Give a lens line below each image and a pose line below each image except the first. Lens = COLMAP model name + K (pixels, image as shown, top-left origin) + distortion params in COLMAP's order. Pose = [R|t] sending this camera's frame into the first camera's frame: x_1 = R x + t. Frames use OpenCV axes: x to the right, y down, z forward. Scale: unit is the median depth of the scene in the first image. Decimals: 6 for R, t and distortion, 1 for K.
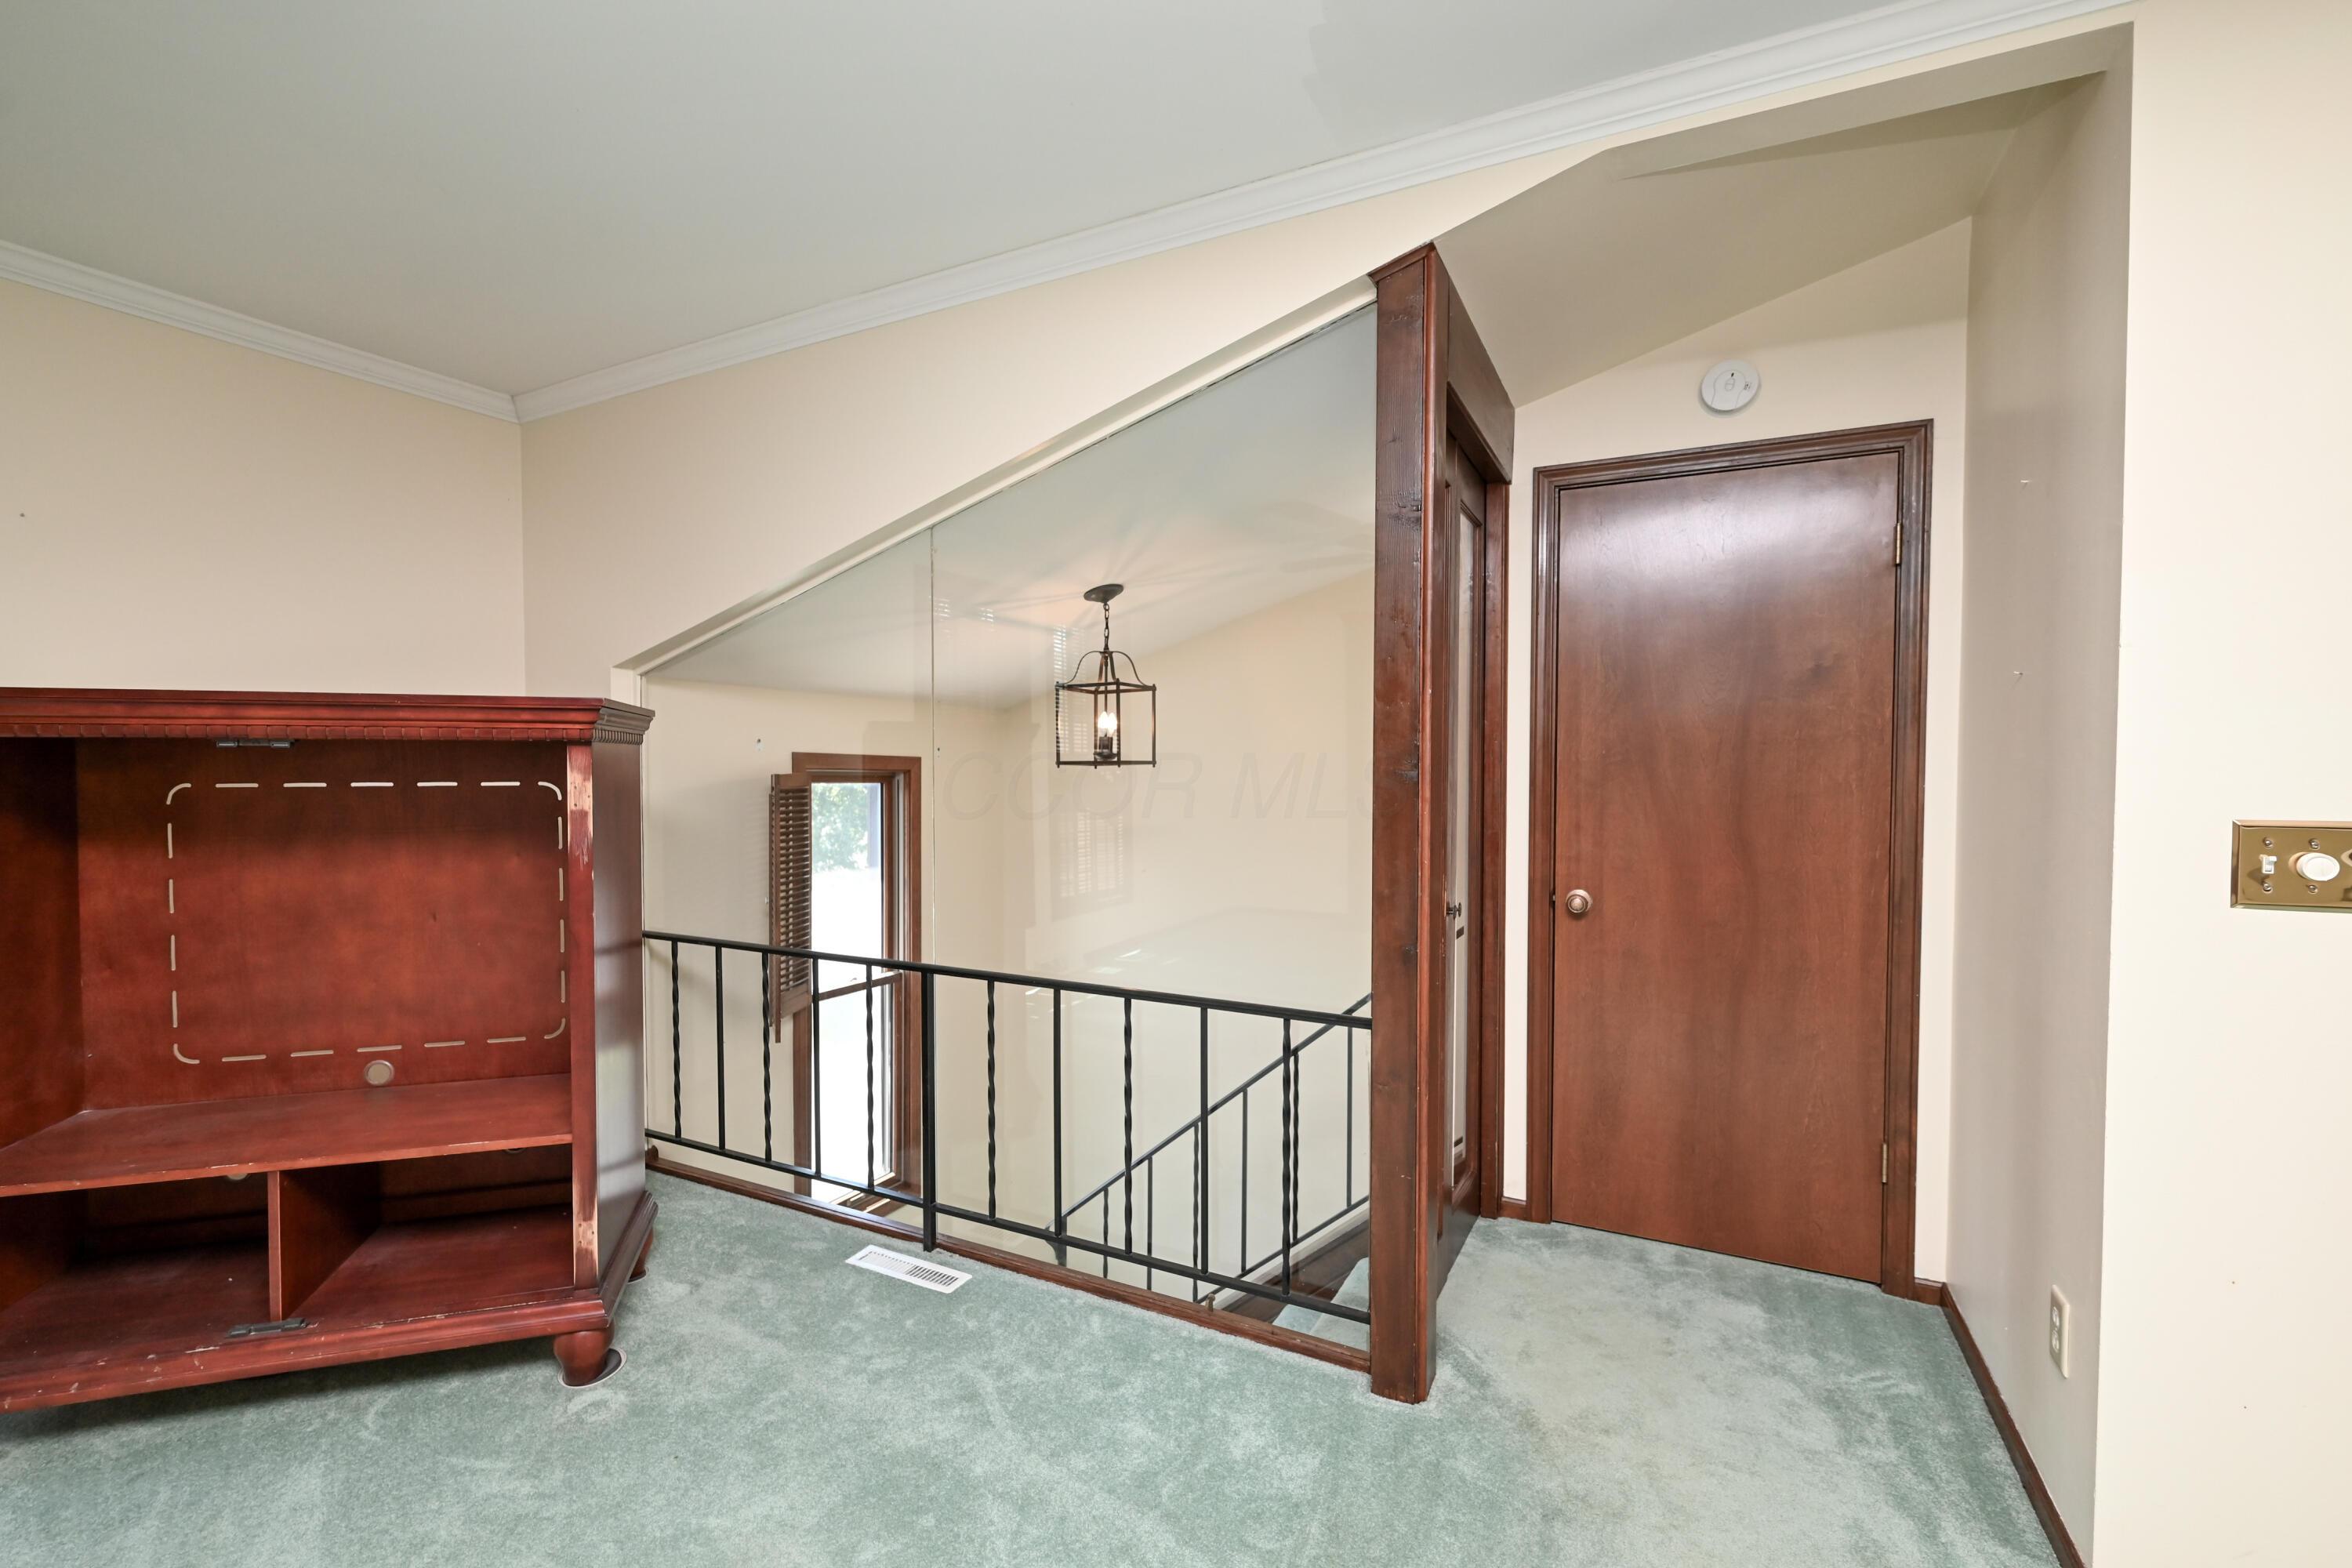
lens RADIAL K [[1018.1, 0, 1174.1], [0, 1018.1, 789.8], [0, 0, 1]] dist [0.002534, 0.000130]
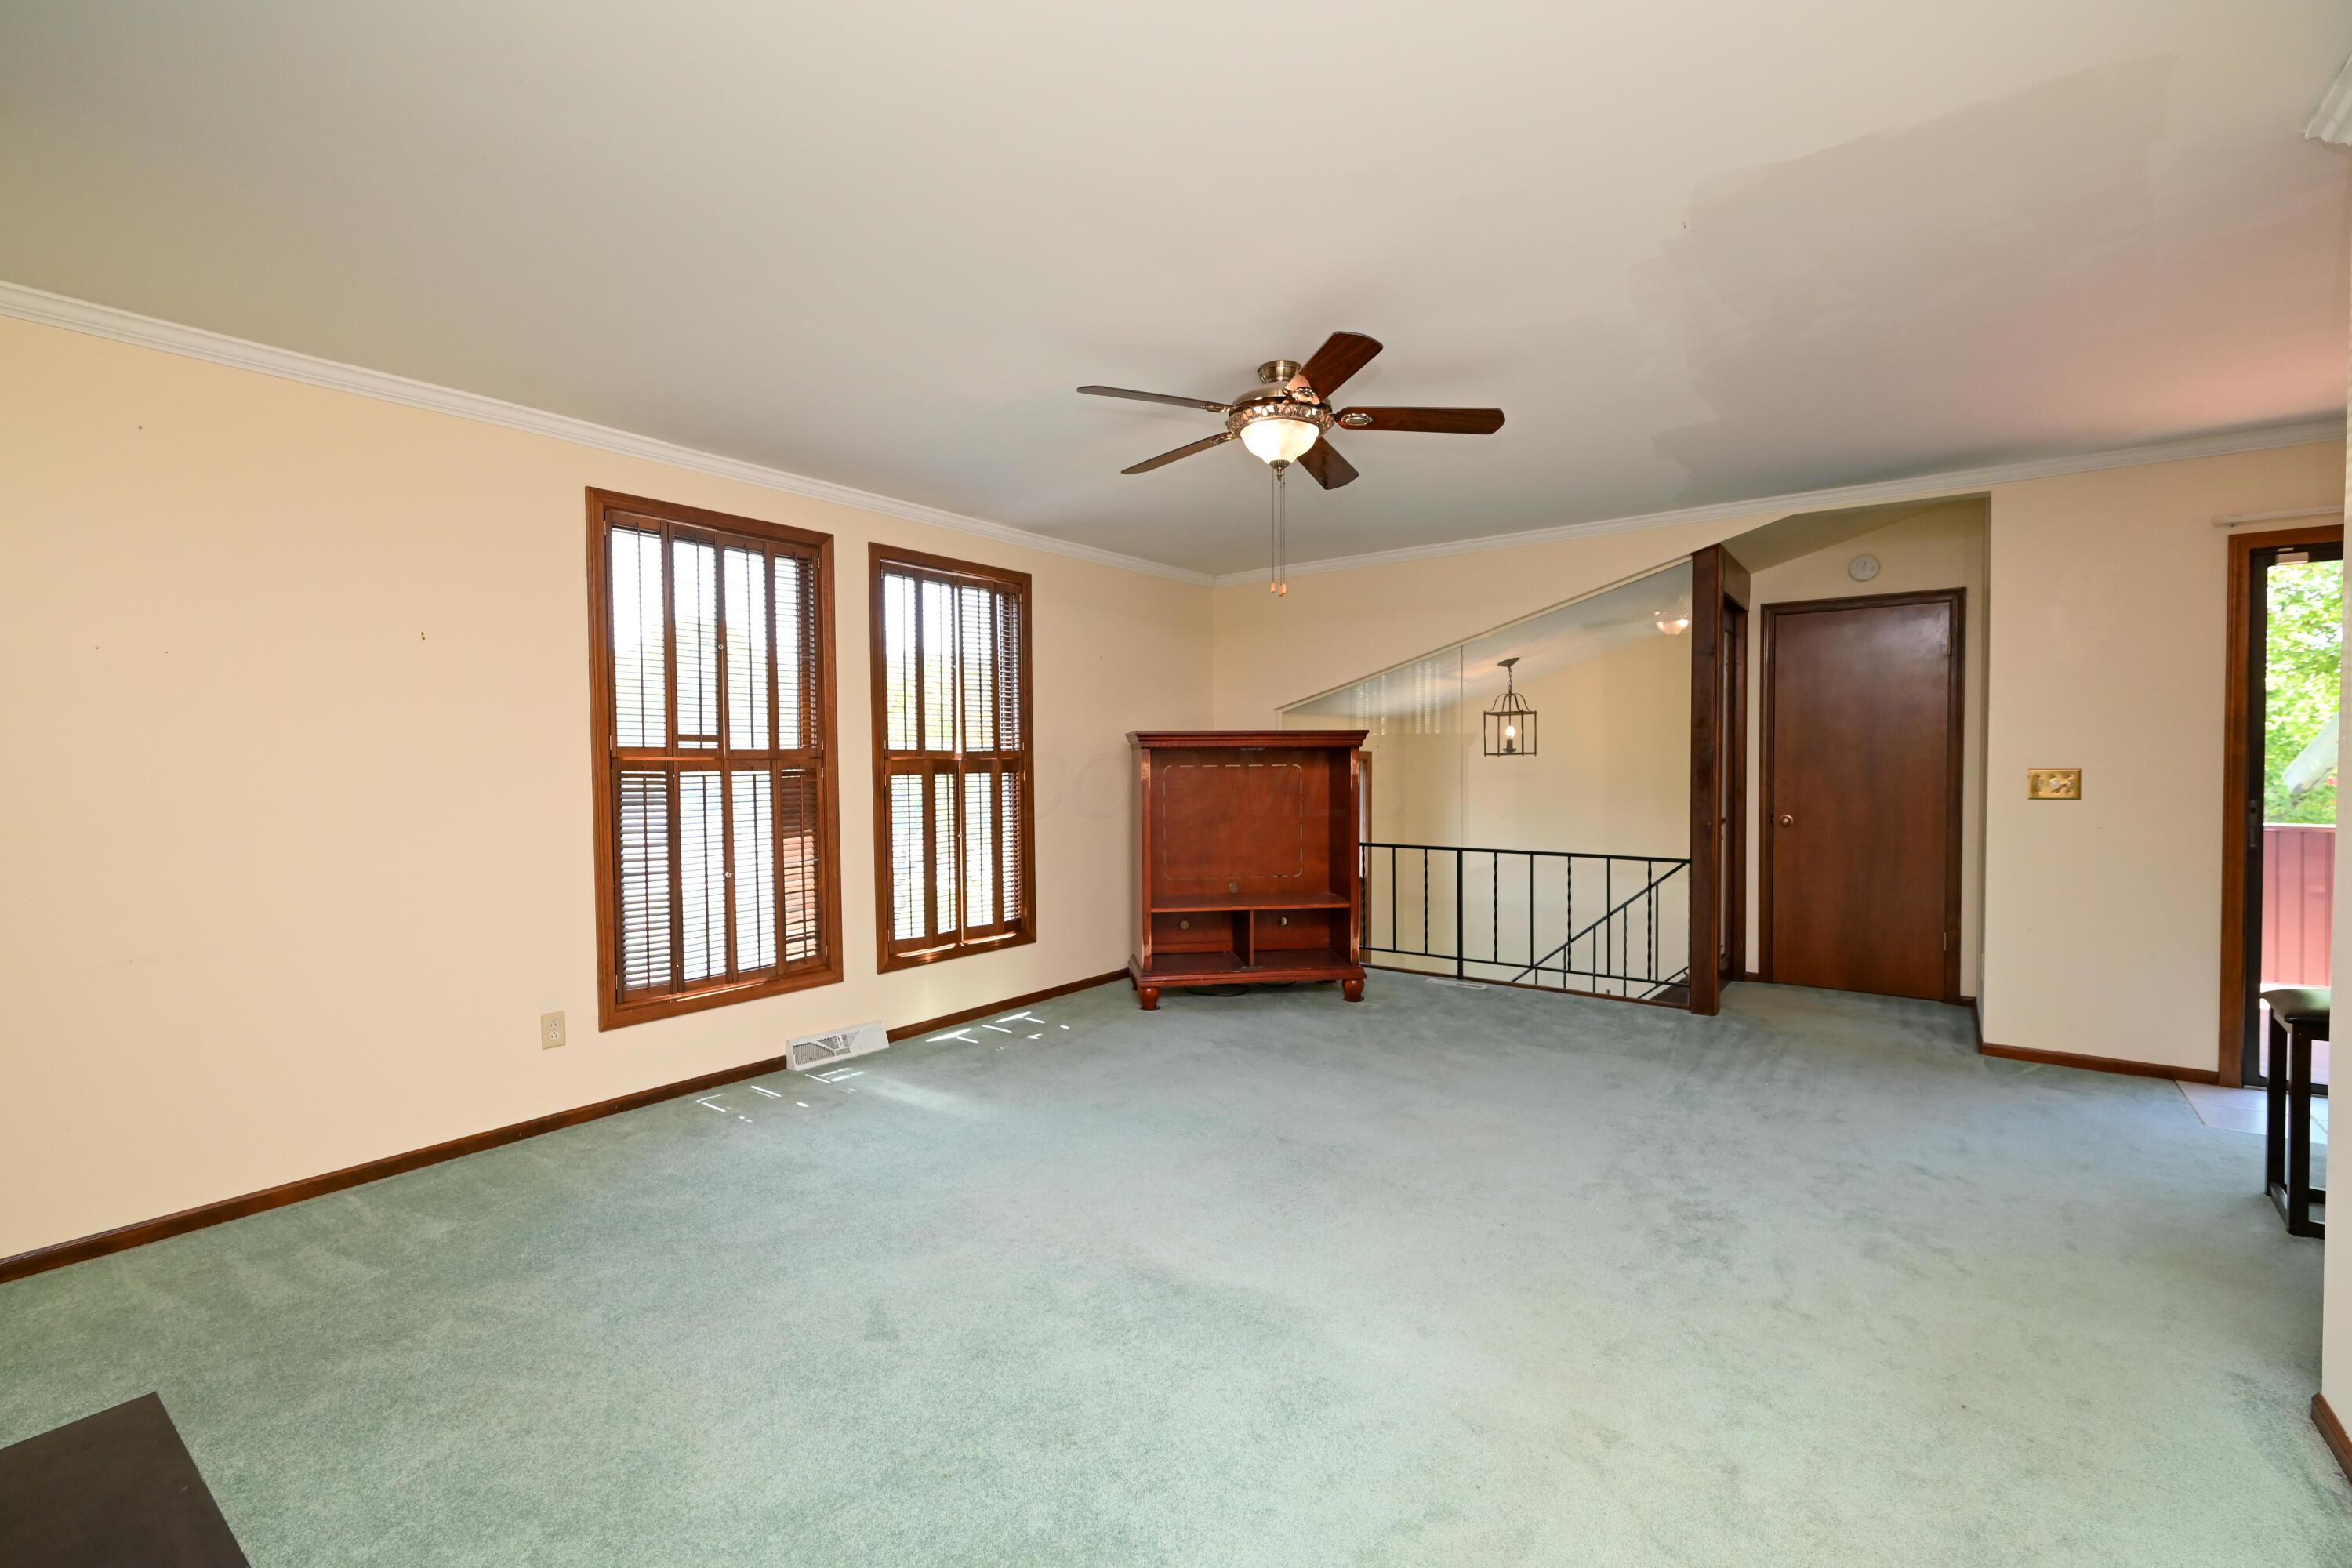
lens RADIAL K [[1018.1, 0, 1177.0], [0, 1018.1, 780.2], [0, 0, 1]] dist [0.002534, 0.000130]
pose [[0.986101, -0.004620, -0.166080, -0.482580], [0.004599, 0.999989, -0.000512, 0.027312], [0.166080, -0.000259, 0.986112, -1.255970]]
